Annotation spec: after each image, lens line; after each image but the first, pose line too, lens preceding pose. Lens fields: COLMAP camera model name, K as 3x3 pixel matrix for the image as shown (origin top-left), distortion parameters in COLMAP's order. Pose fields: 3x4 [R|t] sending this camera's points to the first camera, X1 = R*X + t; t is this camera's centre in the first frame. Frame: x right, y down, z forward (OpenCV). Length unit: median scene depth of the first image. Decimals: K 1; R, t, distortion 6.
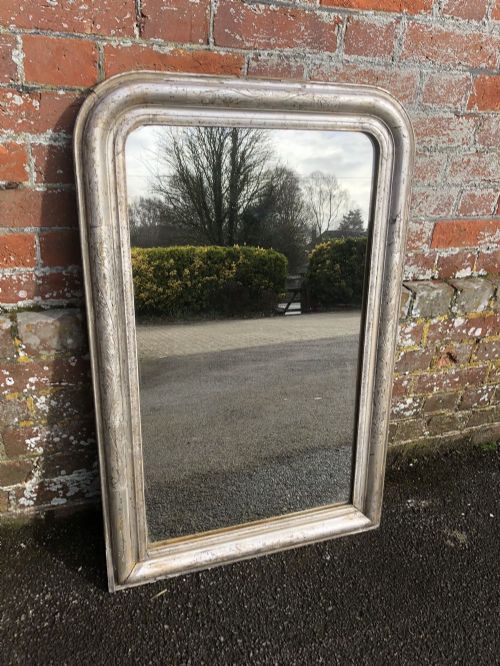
lens RADIAL K [[538.7, 0, 251.3], [0, 538.7, 333.4], [0, 0, 1]] dist [0.009882, -0.007010]
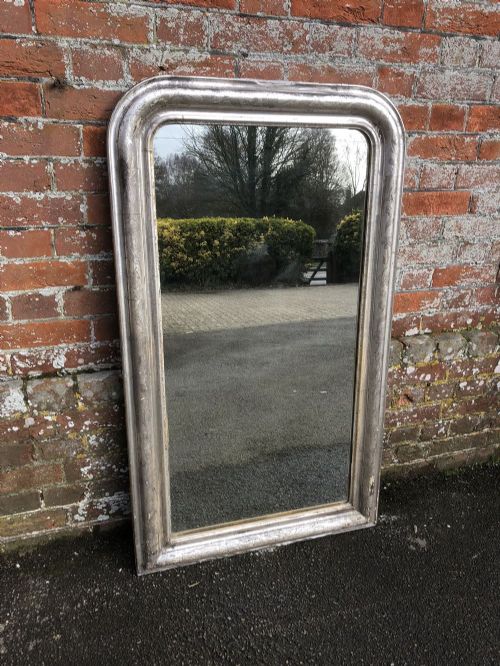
lens RADIAL K [[546.2, 0, 255.5], [0, 546.2, 332.6], [0, 0, 1]] dist [0.005269, 0.002581]
pose [[0.999223, -0.031860, -0.023200, 0.050604], [0.029654, 0.995510, -0.089895, -0.003942], [0.025960, 0.089137, 0.995681, -0.314666]]
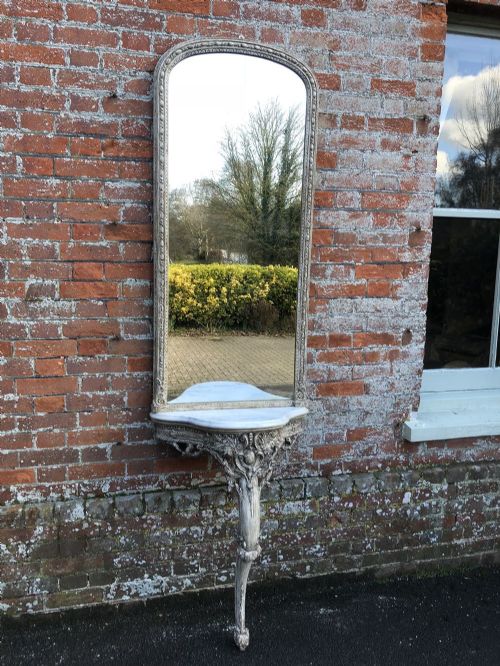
lens RADIAL K [[539.3, 0, 246.4], [0, 539.3, 330.5], [0, 0, 1]] dist [0.009777, -0.000249]
pose [[0.991418, -0.056044, -0.118109, 0.334178], [0.011066, 0.936182, -0.351342, 0.088145], [0.130262, 0.347020, 0.928767, -1.014313]]
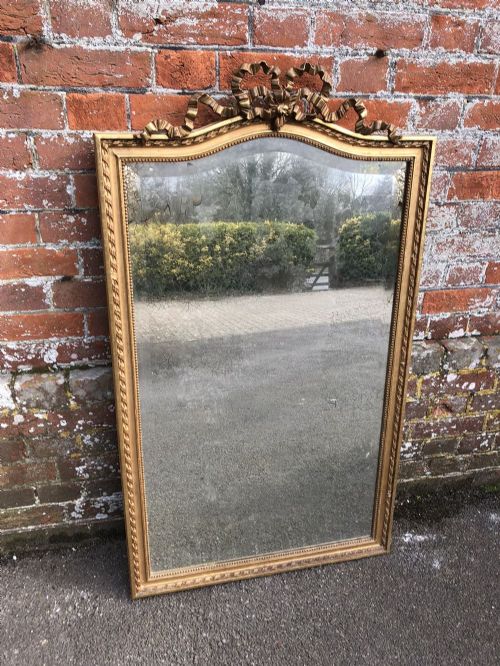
lens RADIAL K [[541.9, 0, 244.7], [0, 541.9, 332.2], [0, 0, 1]] dist [0.003805, 0.002737]
pose [[0.989846, 0.021534, -0.140500, 0.120354], [-0.022640, 0.999724, -0.006284, -0.099584], [0.140326, 0.009401, 0.990061, -0.168641]]
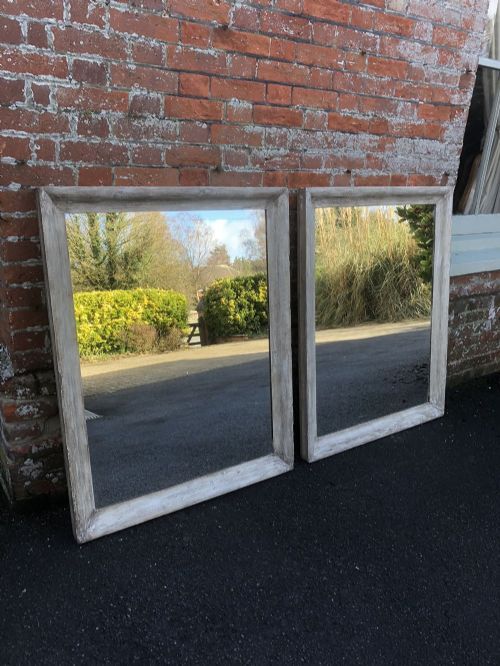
lens RADIAL K [[541.9, 0, 244.7], [0, 541.9, 332.2], [0, 0, 1]] dist [0.003805, 0.002737]
pose [[0.970690, -0.106354, 0.215521, -0.576709], [0.134465, 0.983596, -0.120240, 0.157093], [-0.199198, 0.145696, 0.969068, -0.914585]]
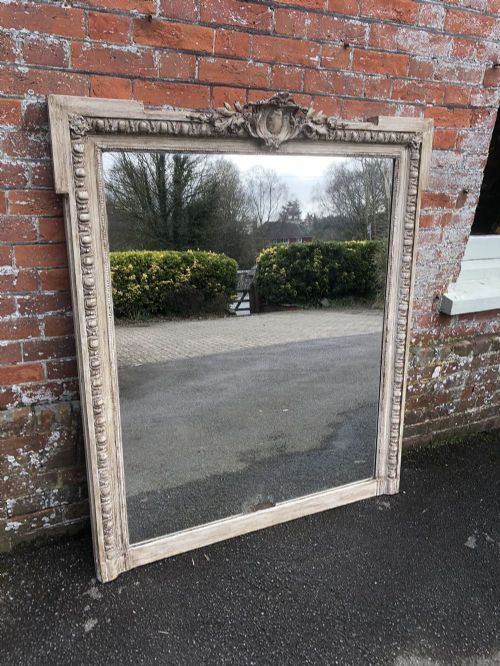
lens RADIAL K [[539.3, 0, 246.4], [0, 539.3, 330.5], [0, 0, 1]] dist [0.009777, -0.000249]
pose [[0.994301, -0.057233, 0.089940, -0.175513], [0.066784, 0.992008, -0.107056, -0.014094], [-0.083094, 0.112452, 0.990177, -0.719096]]
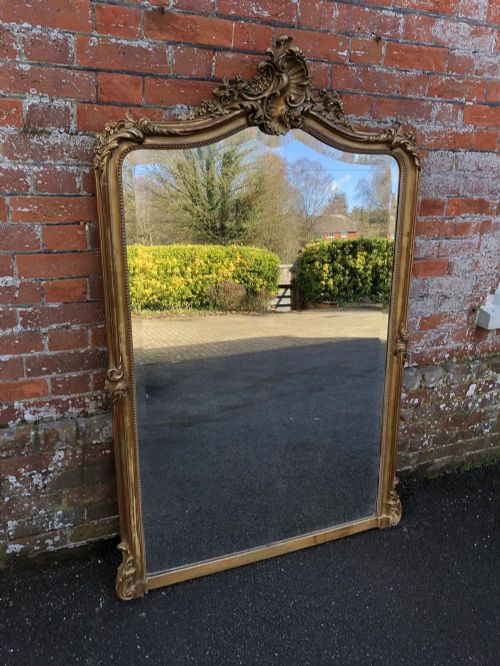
lens RADIAL K [[540.0, 0, 249.0], [0, 540.0, 327.5], [0, 0, 1]] dist [0.005795, -0.002681]
pose [[0.998282, -0.040486, 0.042362, -0.139840], [0.044942, 0.992898, -0.110154, -0.068584], [-0.037601, 0.111869, 0.993011, -0.626468]]
